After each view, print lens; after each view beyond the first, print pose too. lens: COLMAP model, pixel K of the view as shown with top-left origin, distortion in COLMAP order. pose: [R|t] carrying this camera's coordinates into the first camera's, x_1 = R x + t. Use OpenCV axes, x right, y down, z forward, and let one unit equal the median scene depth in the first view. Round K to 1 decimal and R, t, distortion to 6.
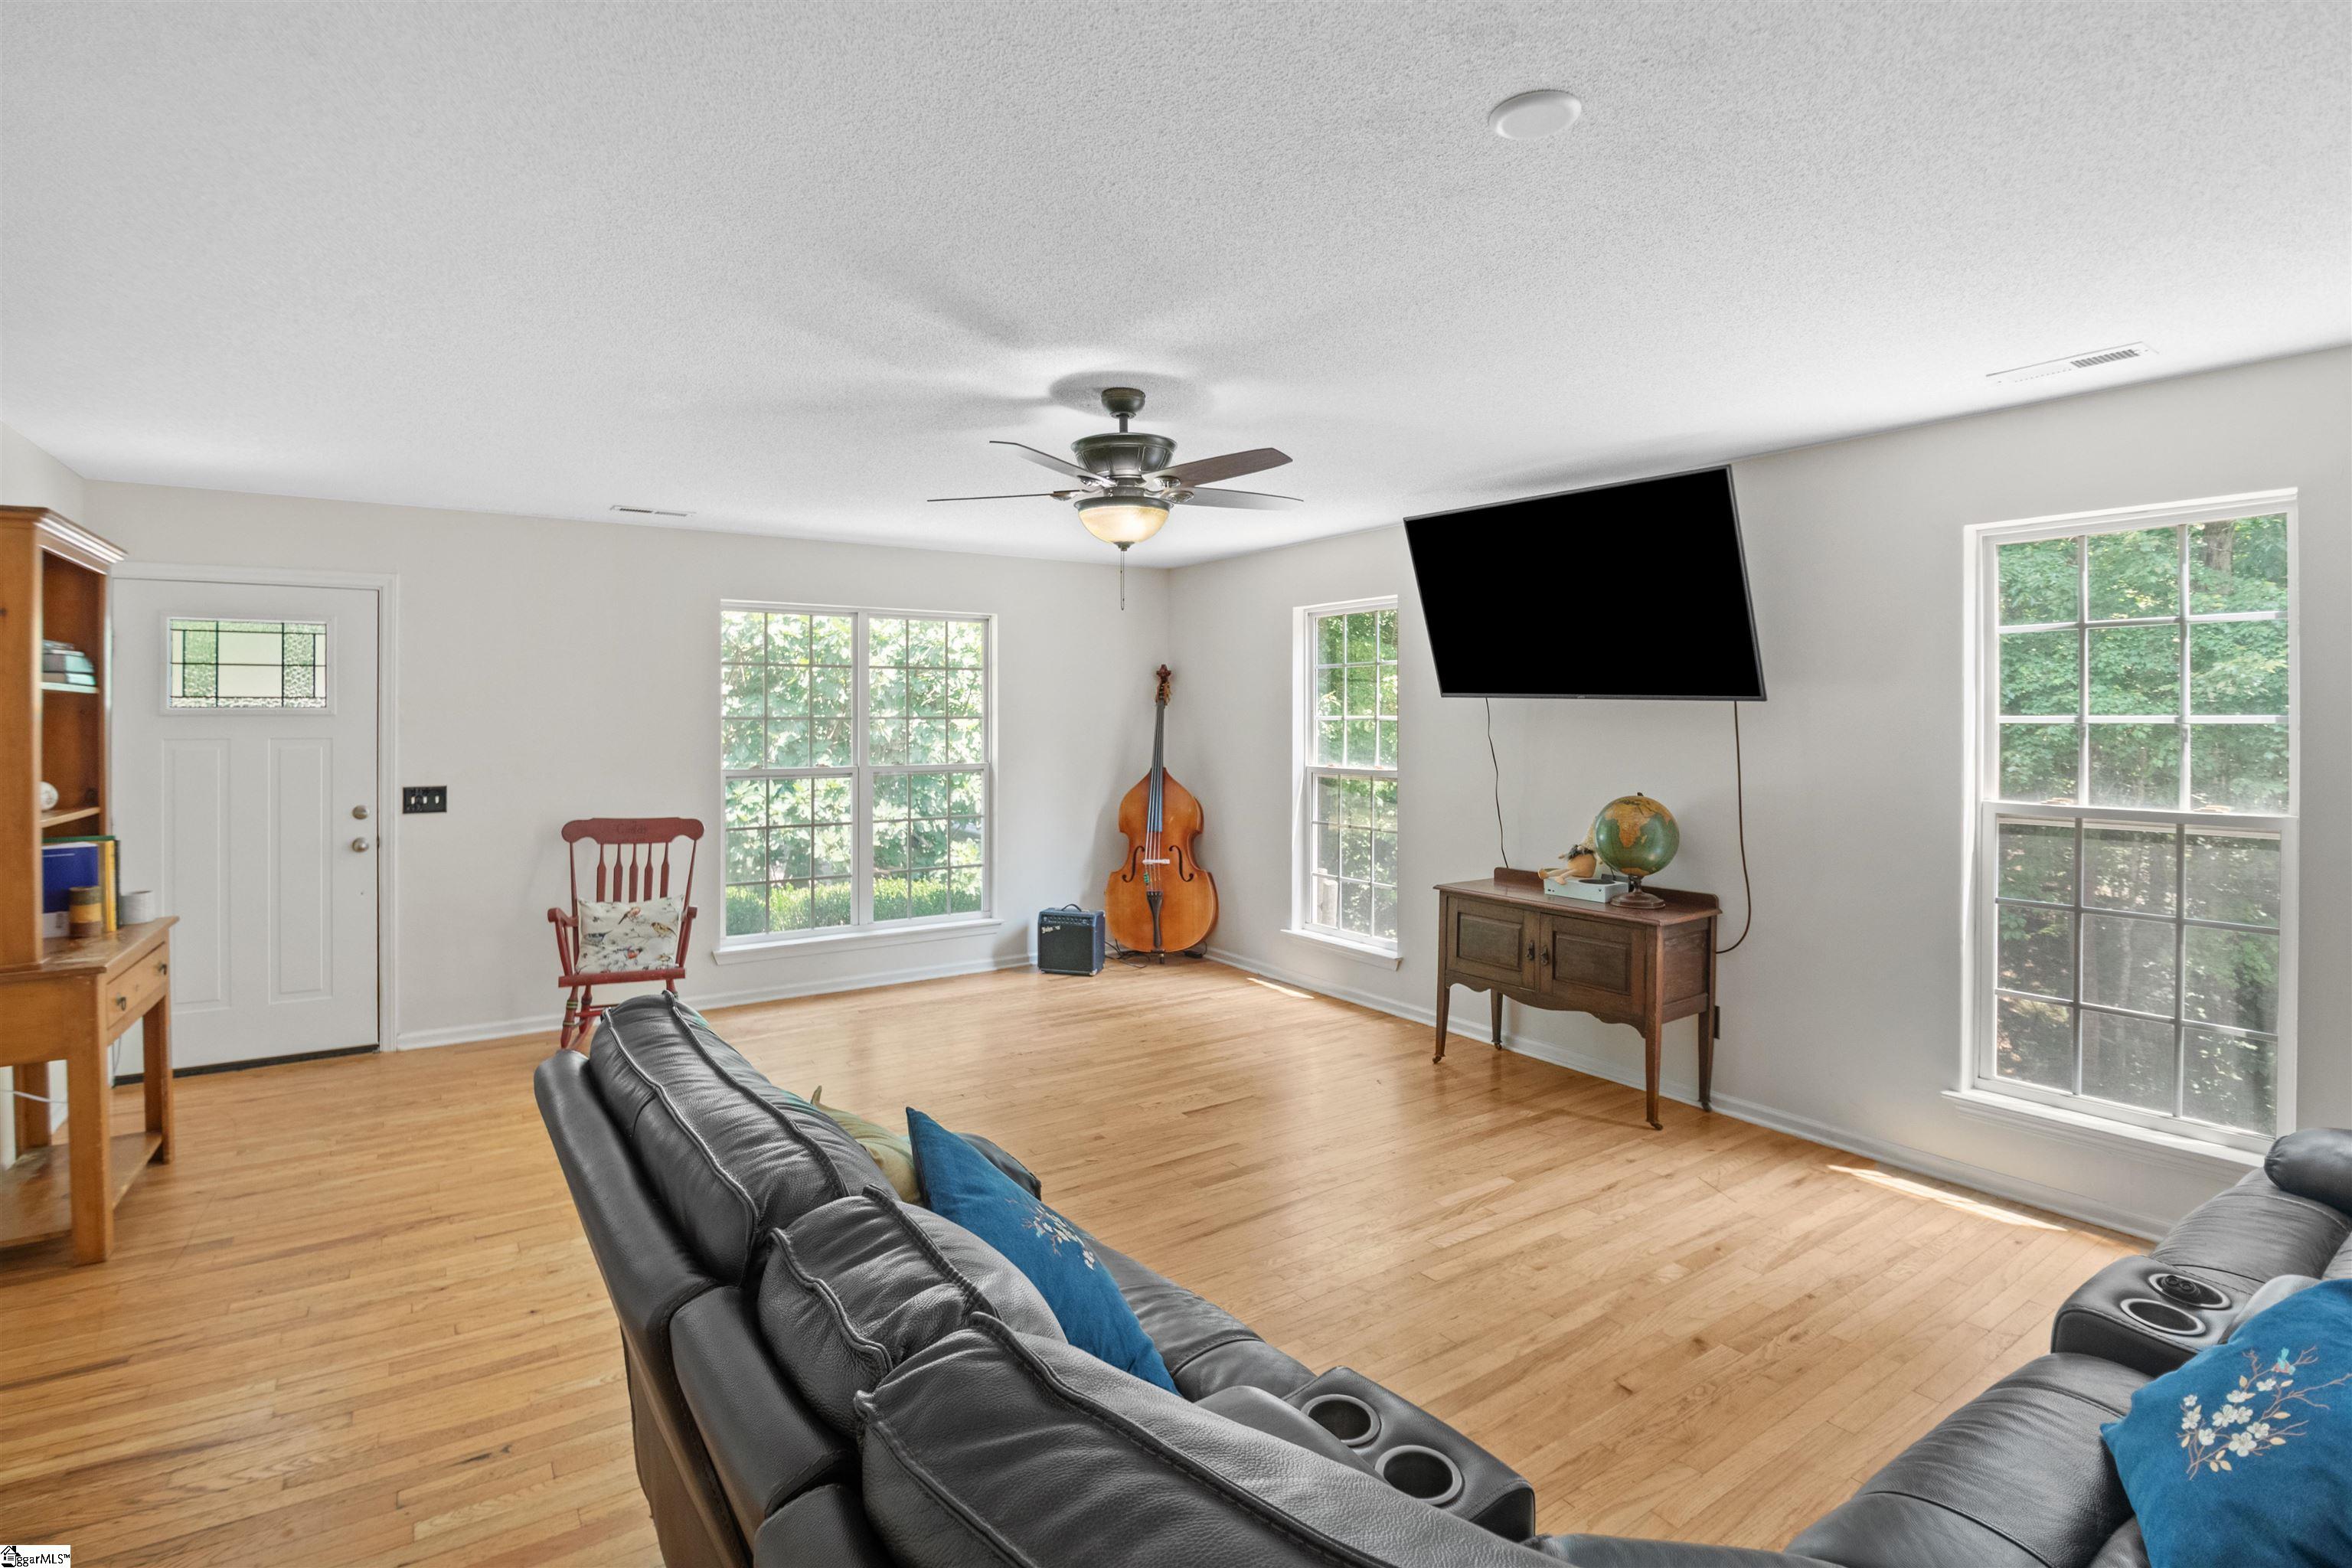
lens RADIAL K [[1112.5, 0, 1141.9], [0, 1112.5, 736.3], [0, 0, 1]] dist [-0.018087, -0.007341]
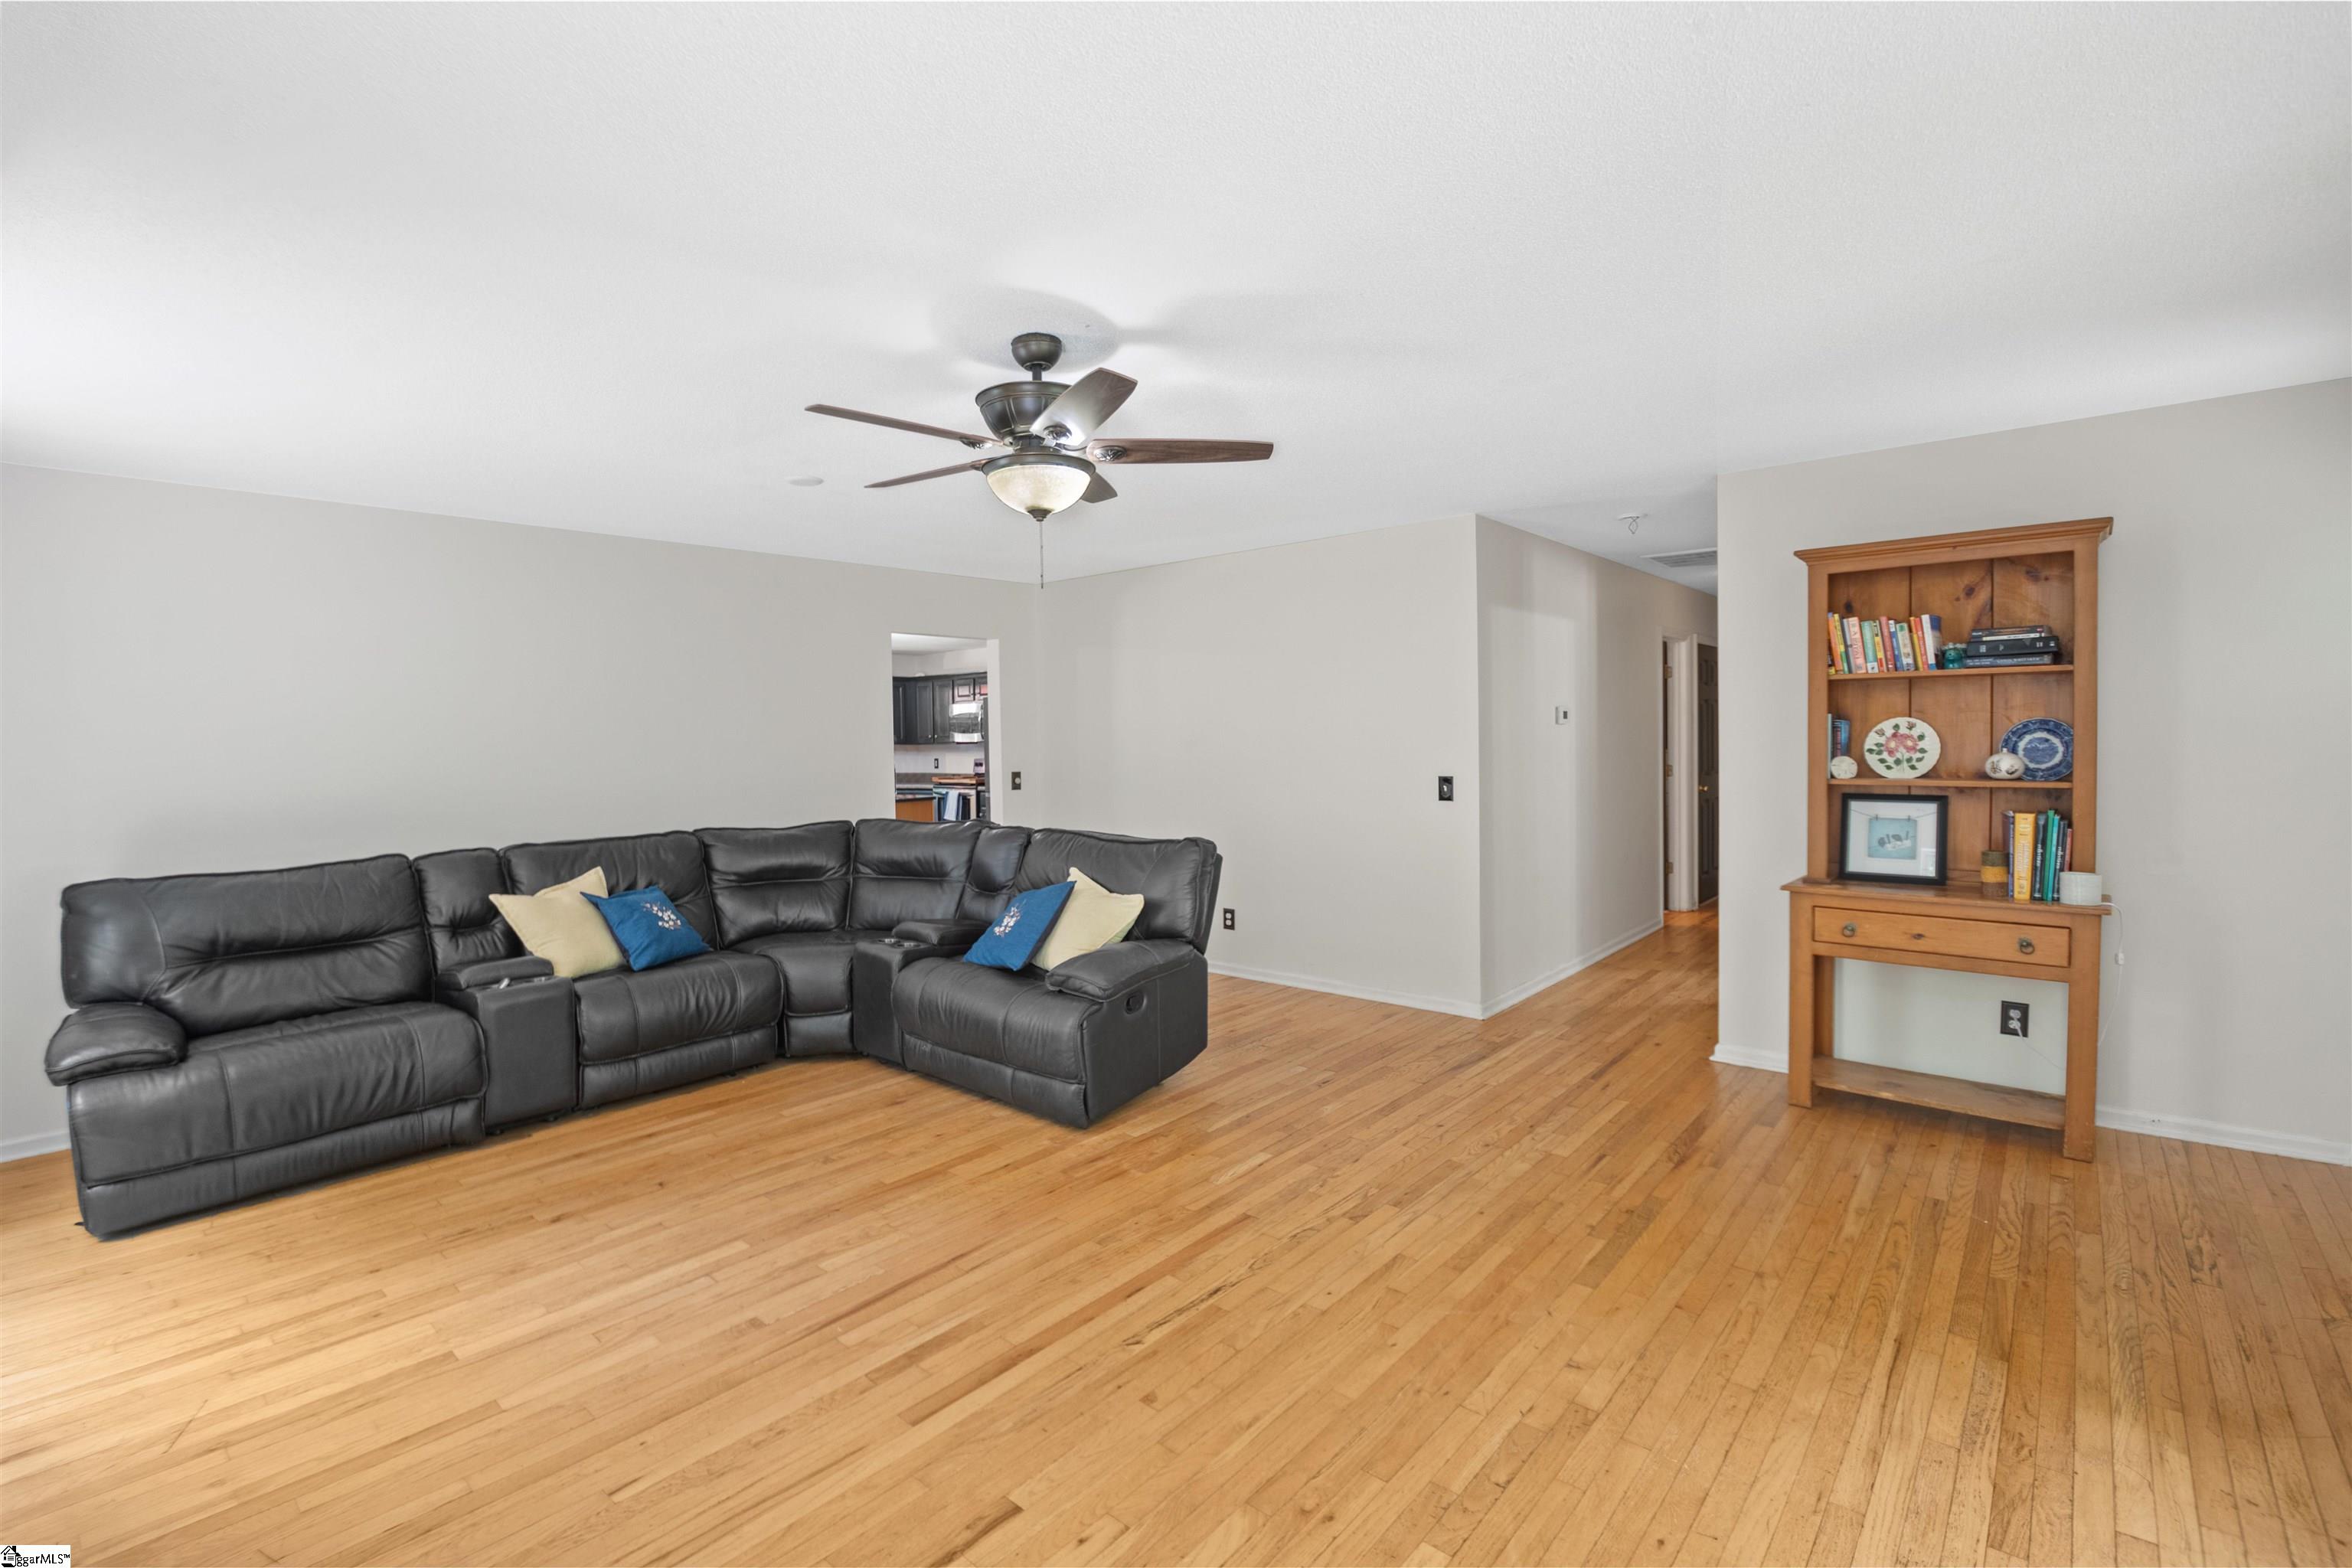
lens RADIAL K [[1031.7, 0, 1142.9], [0, 1031.7, 761.5], [0, 0, 1]] dist [-0.015719, -0.000245]
pose [[-0.966490, 0.025743, -0.255409, 0.087865], [0.013783, 0.998728, 0.048507, -0.007978], [0.256333, 0.043362, -0.965615, 1.355089]]
